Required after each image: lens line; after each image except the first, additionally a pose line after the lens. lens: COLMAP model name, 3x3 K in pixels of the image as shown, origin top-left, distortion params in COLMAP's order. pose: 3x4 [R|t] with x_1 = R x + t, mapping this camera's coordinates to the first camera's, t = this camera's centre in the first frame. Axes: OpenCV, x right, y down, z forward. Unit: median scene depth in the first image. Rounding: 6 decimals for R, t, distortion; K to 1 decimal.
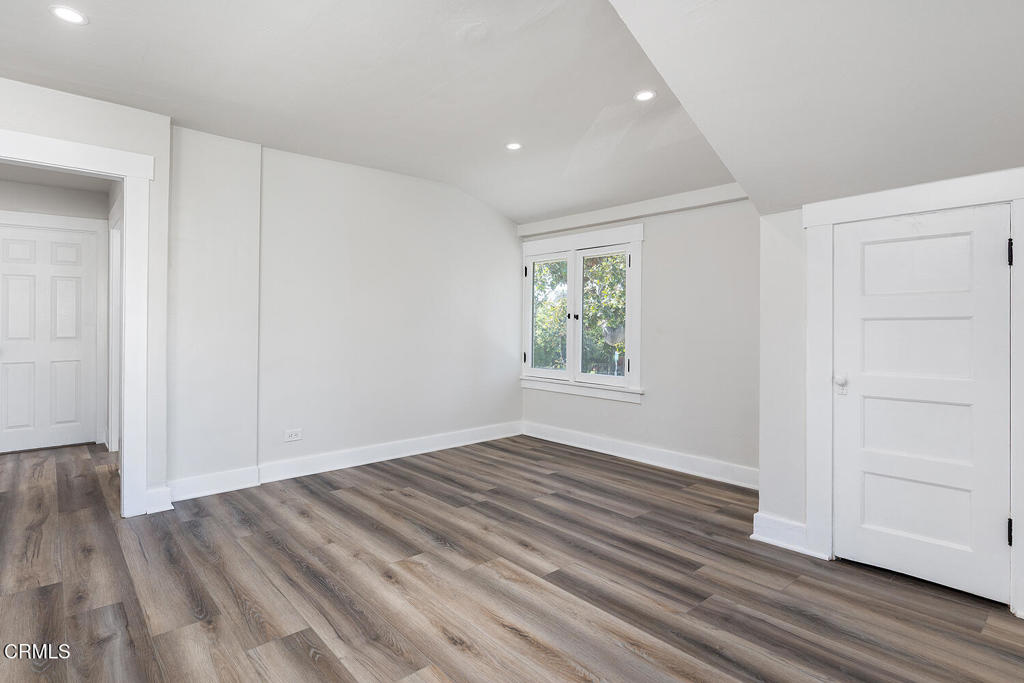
lens RADIAL K [[544.5, 0, 511.6], [0, 544.5, 334.7], [0, 0, 1]] dist [-0.001983, -0.000266]
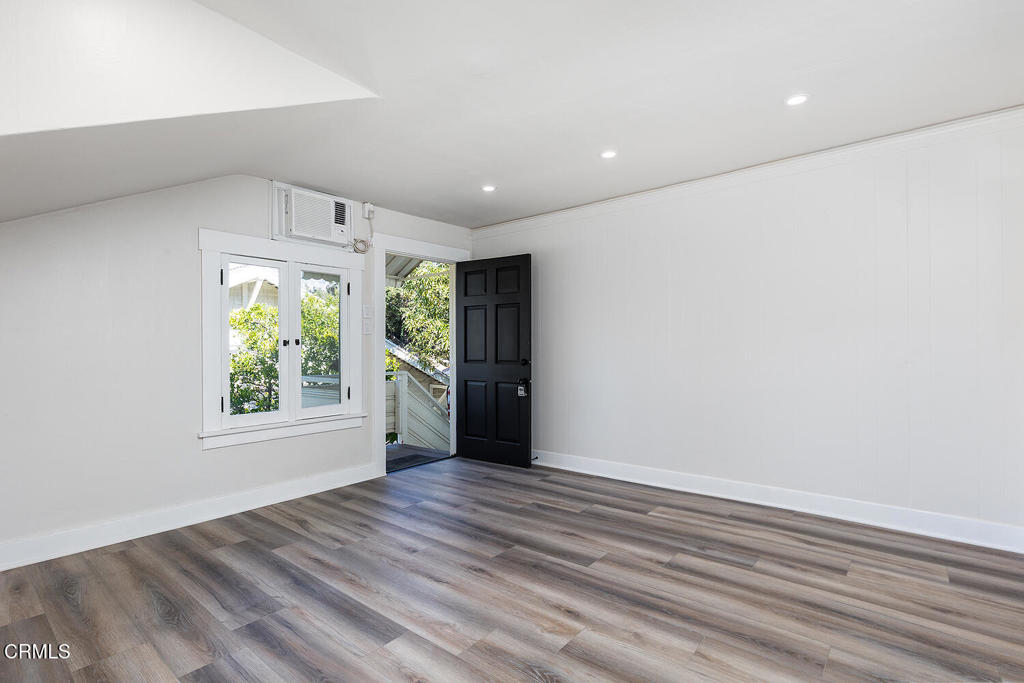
lens RADIAL K [[500.0, 0, 512.2], [0, 500.0, 342.2], [0, 0, 1]] dist [-0.000070, 0.000430]
pose [[-0.988681, 0.008381, -0.149796, 0.005127], [0.007410, 0.999948, 0.007040, -0.039275], [0.149847, 0.005850, -0.988692, 1.837607]]
